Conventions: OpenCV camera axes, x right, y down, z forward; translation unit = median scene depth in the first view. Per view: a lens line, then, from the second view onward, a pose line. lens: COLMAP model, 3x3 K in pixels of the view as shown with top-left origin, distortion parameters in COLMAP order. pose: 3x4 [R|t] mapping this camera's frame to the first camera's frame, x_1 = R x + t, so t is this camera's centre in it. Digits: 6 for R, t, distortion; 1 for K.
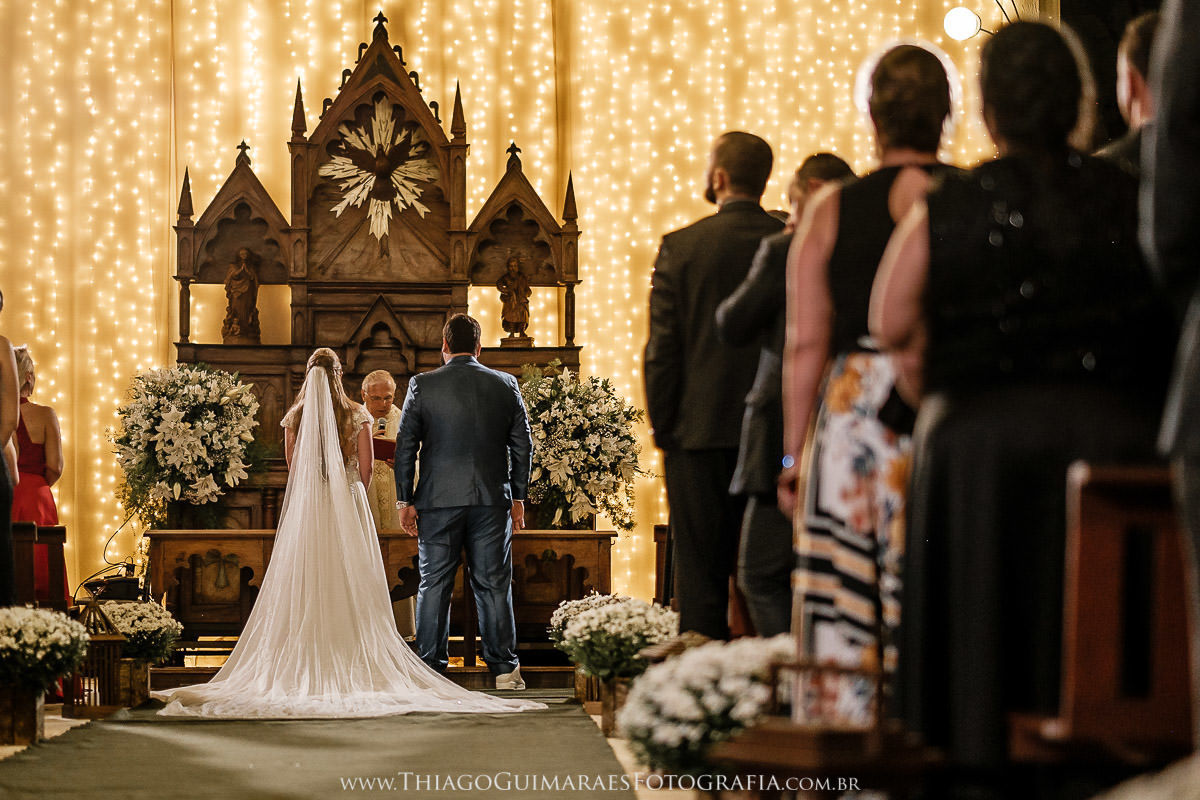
lens RADIAL K [[2941.2, 0, 596.6], [0, 2941.2, 395.3], [0, 0, 1]] dist [0.036377, 0.000000]
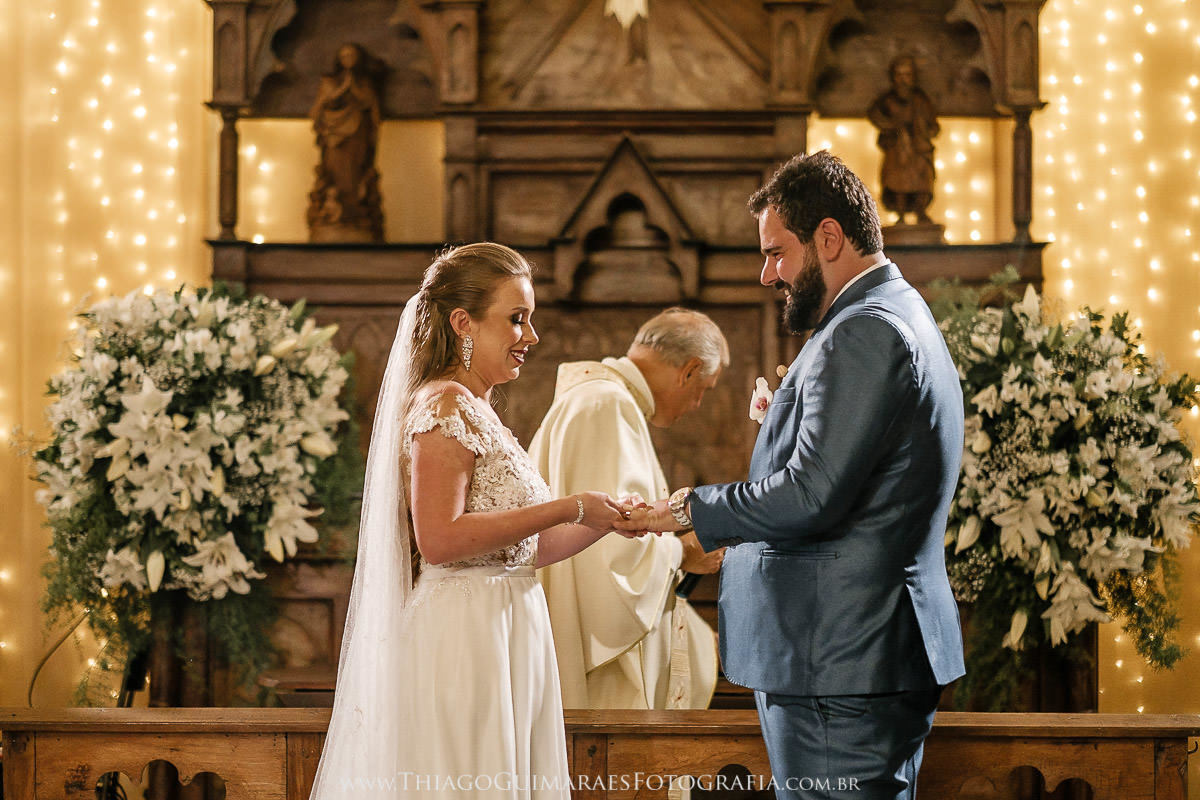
lens RADIAL K [[2941.2, 0, 634.4], [0, 2941.2, 461.7], [0, 0, 1]] dist [0.036377, 0.000000]
pose [[0.994851, 0.000601, -0.101351, -0.023417], [0.004690, 0.998638, 0.051958, -0.006052], [0.101244, -0.052166, 0.993493, 0.518483]]
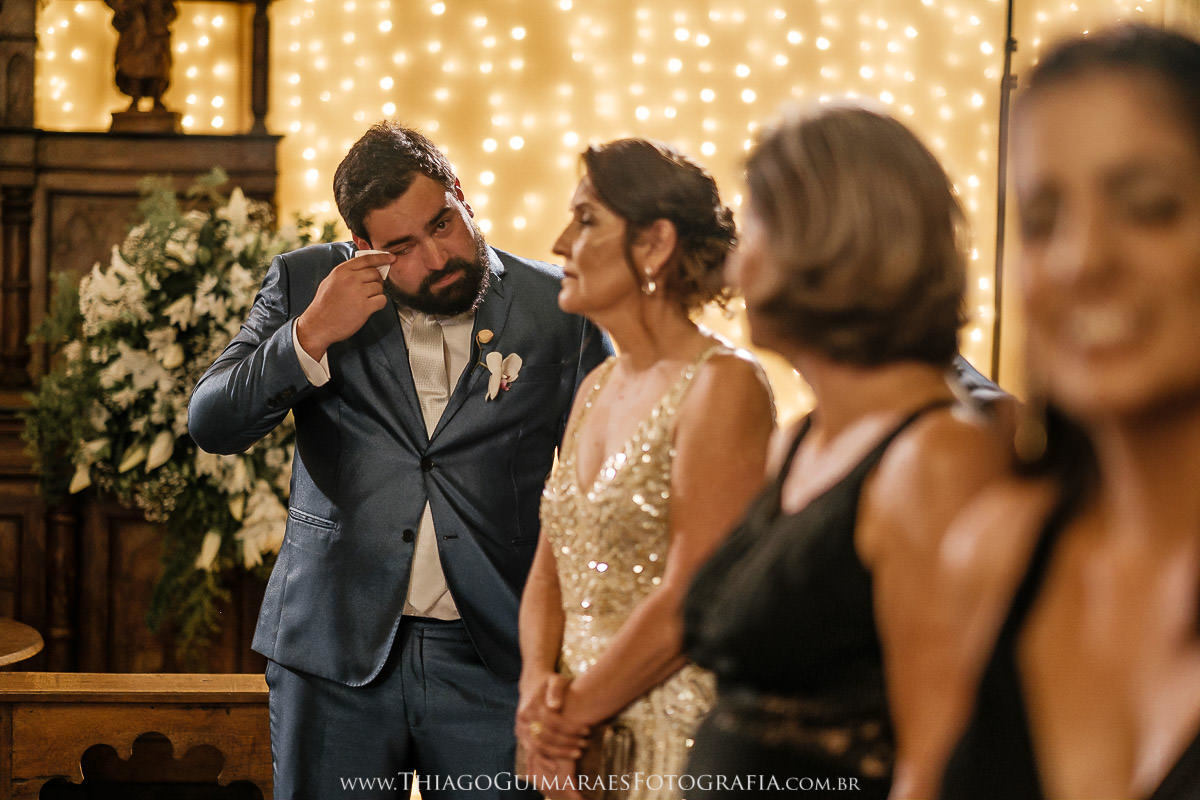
lens RADIAL K [[2724.2, 0, 603.9], [0, 2724.2, 400.2], [0, 0, 1]] dist [0.069045, 0.000000]
pose [[0.995699, 0.015101, 0.091413, 0.006451], [-0.024106, 0.994873, 0.098221, -0.018255], [-0.089461, -0.100002, 0.990957, 0.563380]]
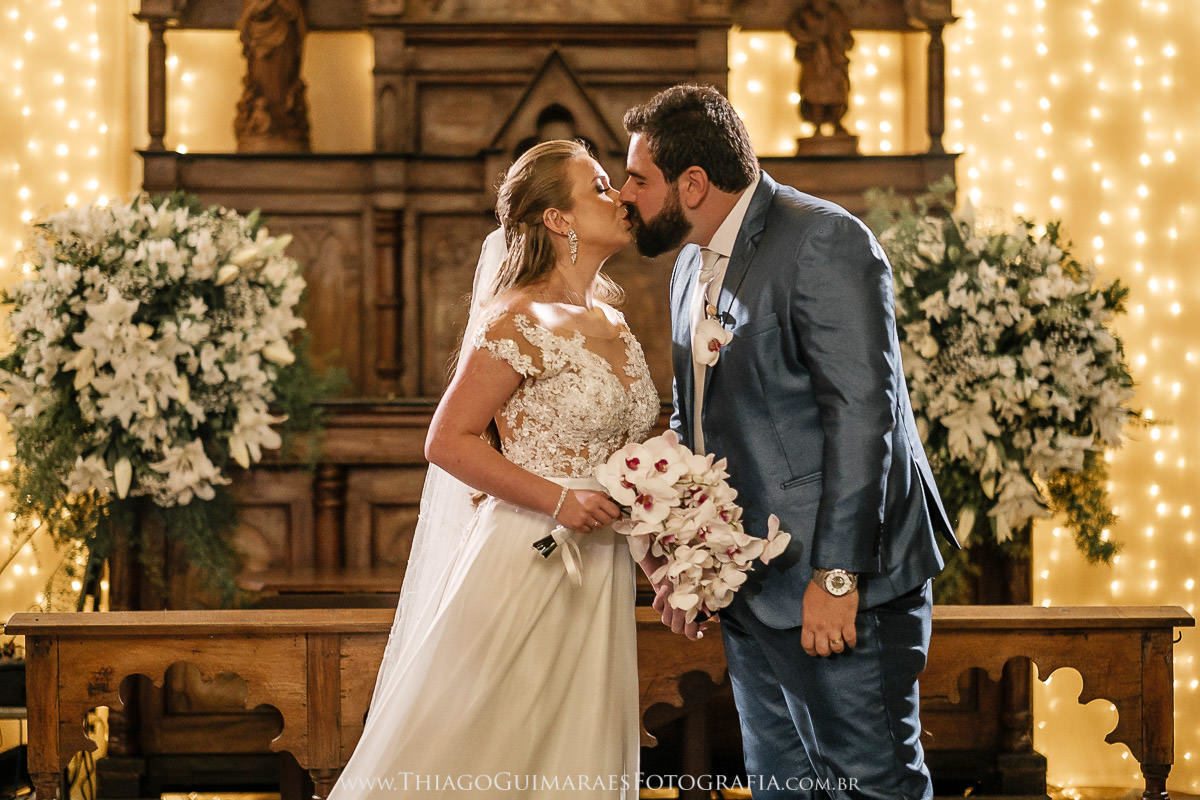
lens RADIAL K [[2941.2, 0, 607.4], [0, 2941.2, 399.0], [0, 0, 1]] dist [0.036377, 0.000000]
pose [[0.999641, -0.004570, -0.026414, -0.051605], [0.006239, 0.997965, 0.063464, -0.006949], [0.026070, -0.063606, 0.997635, 0.505671]]
